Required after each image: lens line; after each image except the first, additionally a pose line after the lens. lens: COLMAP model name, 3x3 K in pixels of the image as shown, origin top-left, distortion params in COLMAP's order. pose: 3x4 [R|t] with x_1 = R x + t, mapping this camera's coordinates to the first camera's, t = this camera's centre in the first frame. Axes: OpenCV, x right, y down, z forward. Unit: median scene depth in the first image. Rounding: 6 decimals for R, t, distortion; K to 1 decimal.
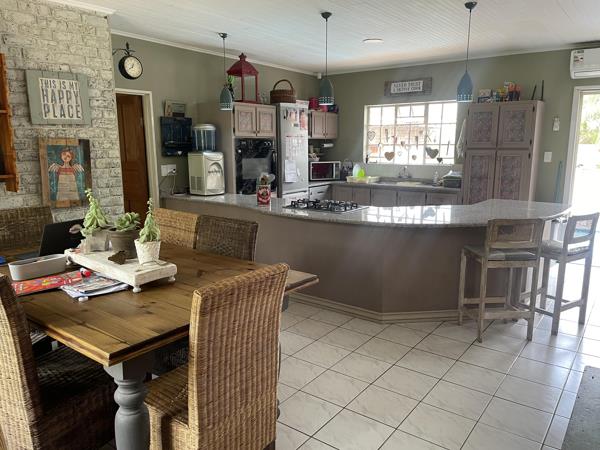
lens RADIAL K [[450.2, 0, 302.4], [0, 450.2, 229.5], [0, 0, 1]] dist [0.103910, -0.131040]
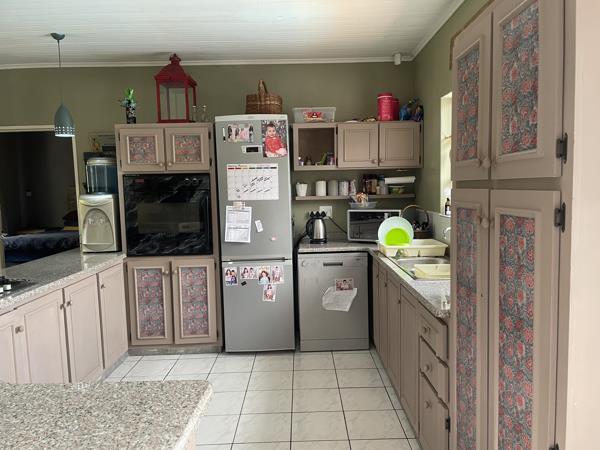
lens RADIAL K [[450.2, 0, 302.4], [0, 450.2, 229.5], [0, 0, 1]] dist [0.103910, -0.131040]
pose [[0.610415, 0.060981, -0.789731, 0.540172], [-0.126379, 0.991758, -0.021102, -0.127358], [0.781935, 0.112686, 0.613090, 0.734168]]
